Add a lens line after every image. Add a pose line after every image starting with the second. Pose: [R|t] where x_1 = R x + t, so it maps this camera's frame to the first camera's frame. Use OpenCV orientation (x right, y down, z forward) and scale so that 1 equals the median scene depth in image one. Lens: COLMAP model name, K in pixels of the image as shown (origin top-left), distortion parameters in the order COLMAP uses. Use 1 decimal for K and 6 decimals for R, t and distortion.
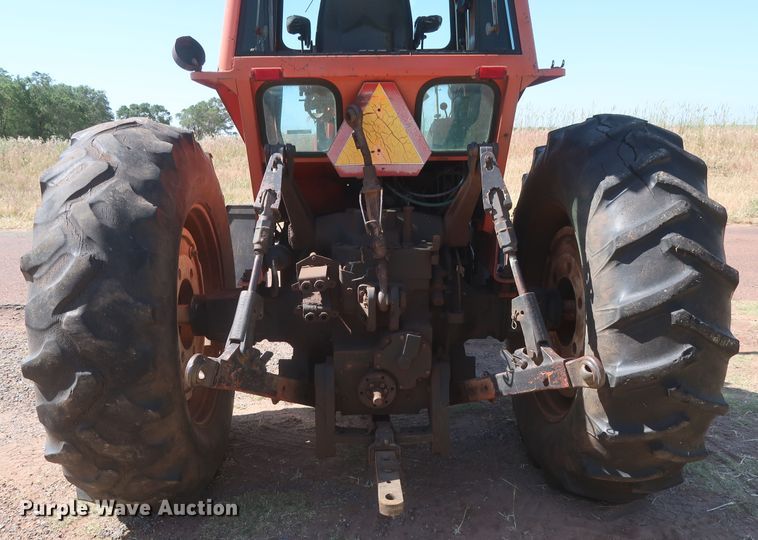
lens RADIAL K [[650.7, 0, 370.5], [0, 650.7, 314.5], [0, 0, 1]] dist [-0.056982, 0.049666]
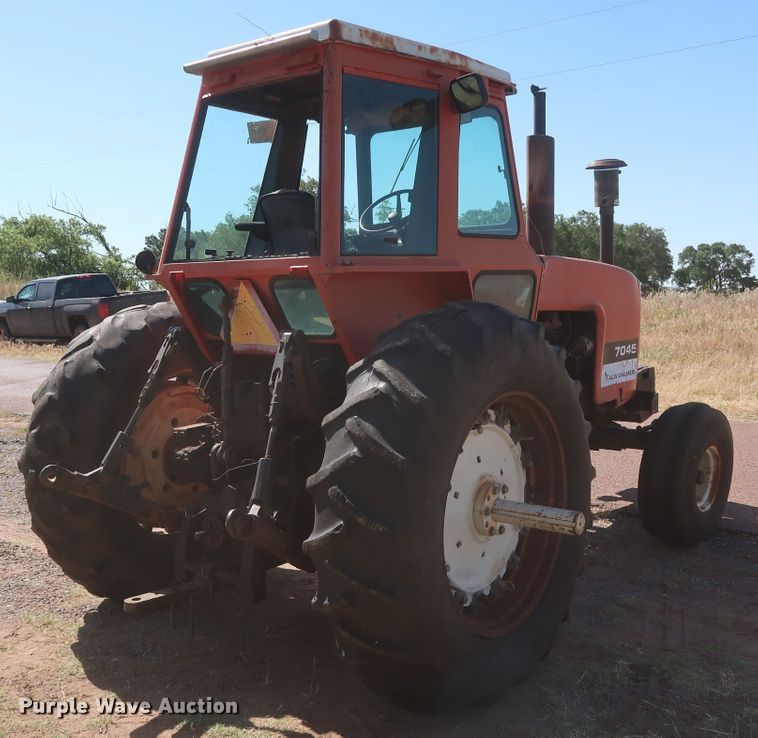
lens RADIAL K [[894.1, 0, 376.8], [0, 894.1, 360.2], [0, 0, 1]] dist [-0.003004, -0.006339]
pose [[0.764677, 0.049534, -0.642507, 1.388808], [-0.167158, 0.978161, -0.123531, -0.038147], [0.622356, 0.201862, 0.756257, -0.123097]]
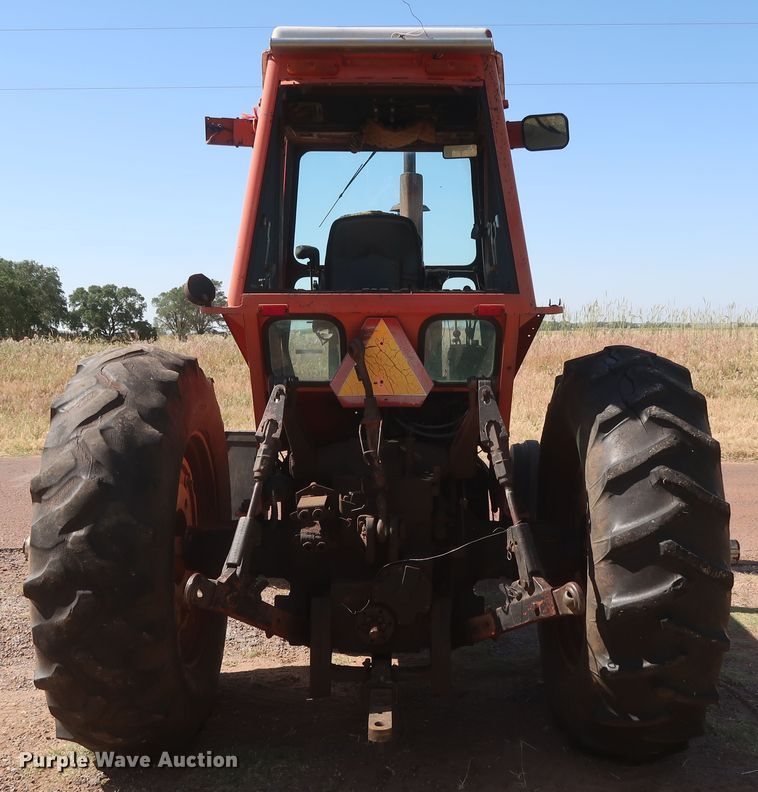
lens RADIAL K [[954.1, 0, 404.6], [0, 954.1, 409.8], [0, 0, 1]] dist [-0.060687, -0.048685]
pose [[0.999717, 0.013232, -0.019779, 0.085249], [-0.016699, 0.982230, -0.186939, 0.072019], [0.016954, 0.187217, 0.982172, -0.485783]]
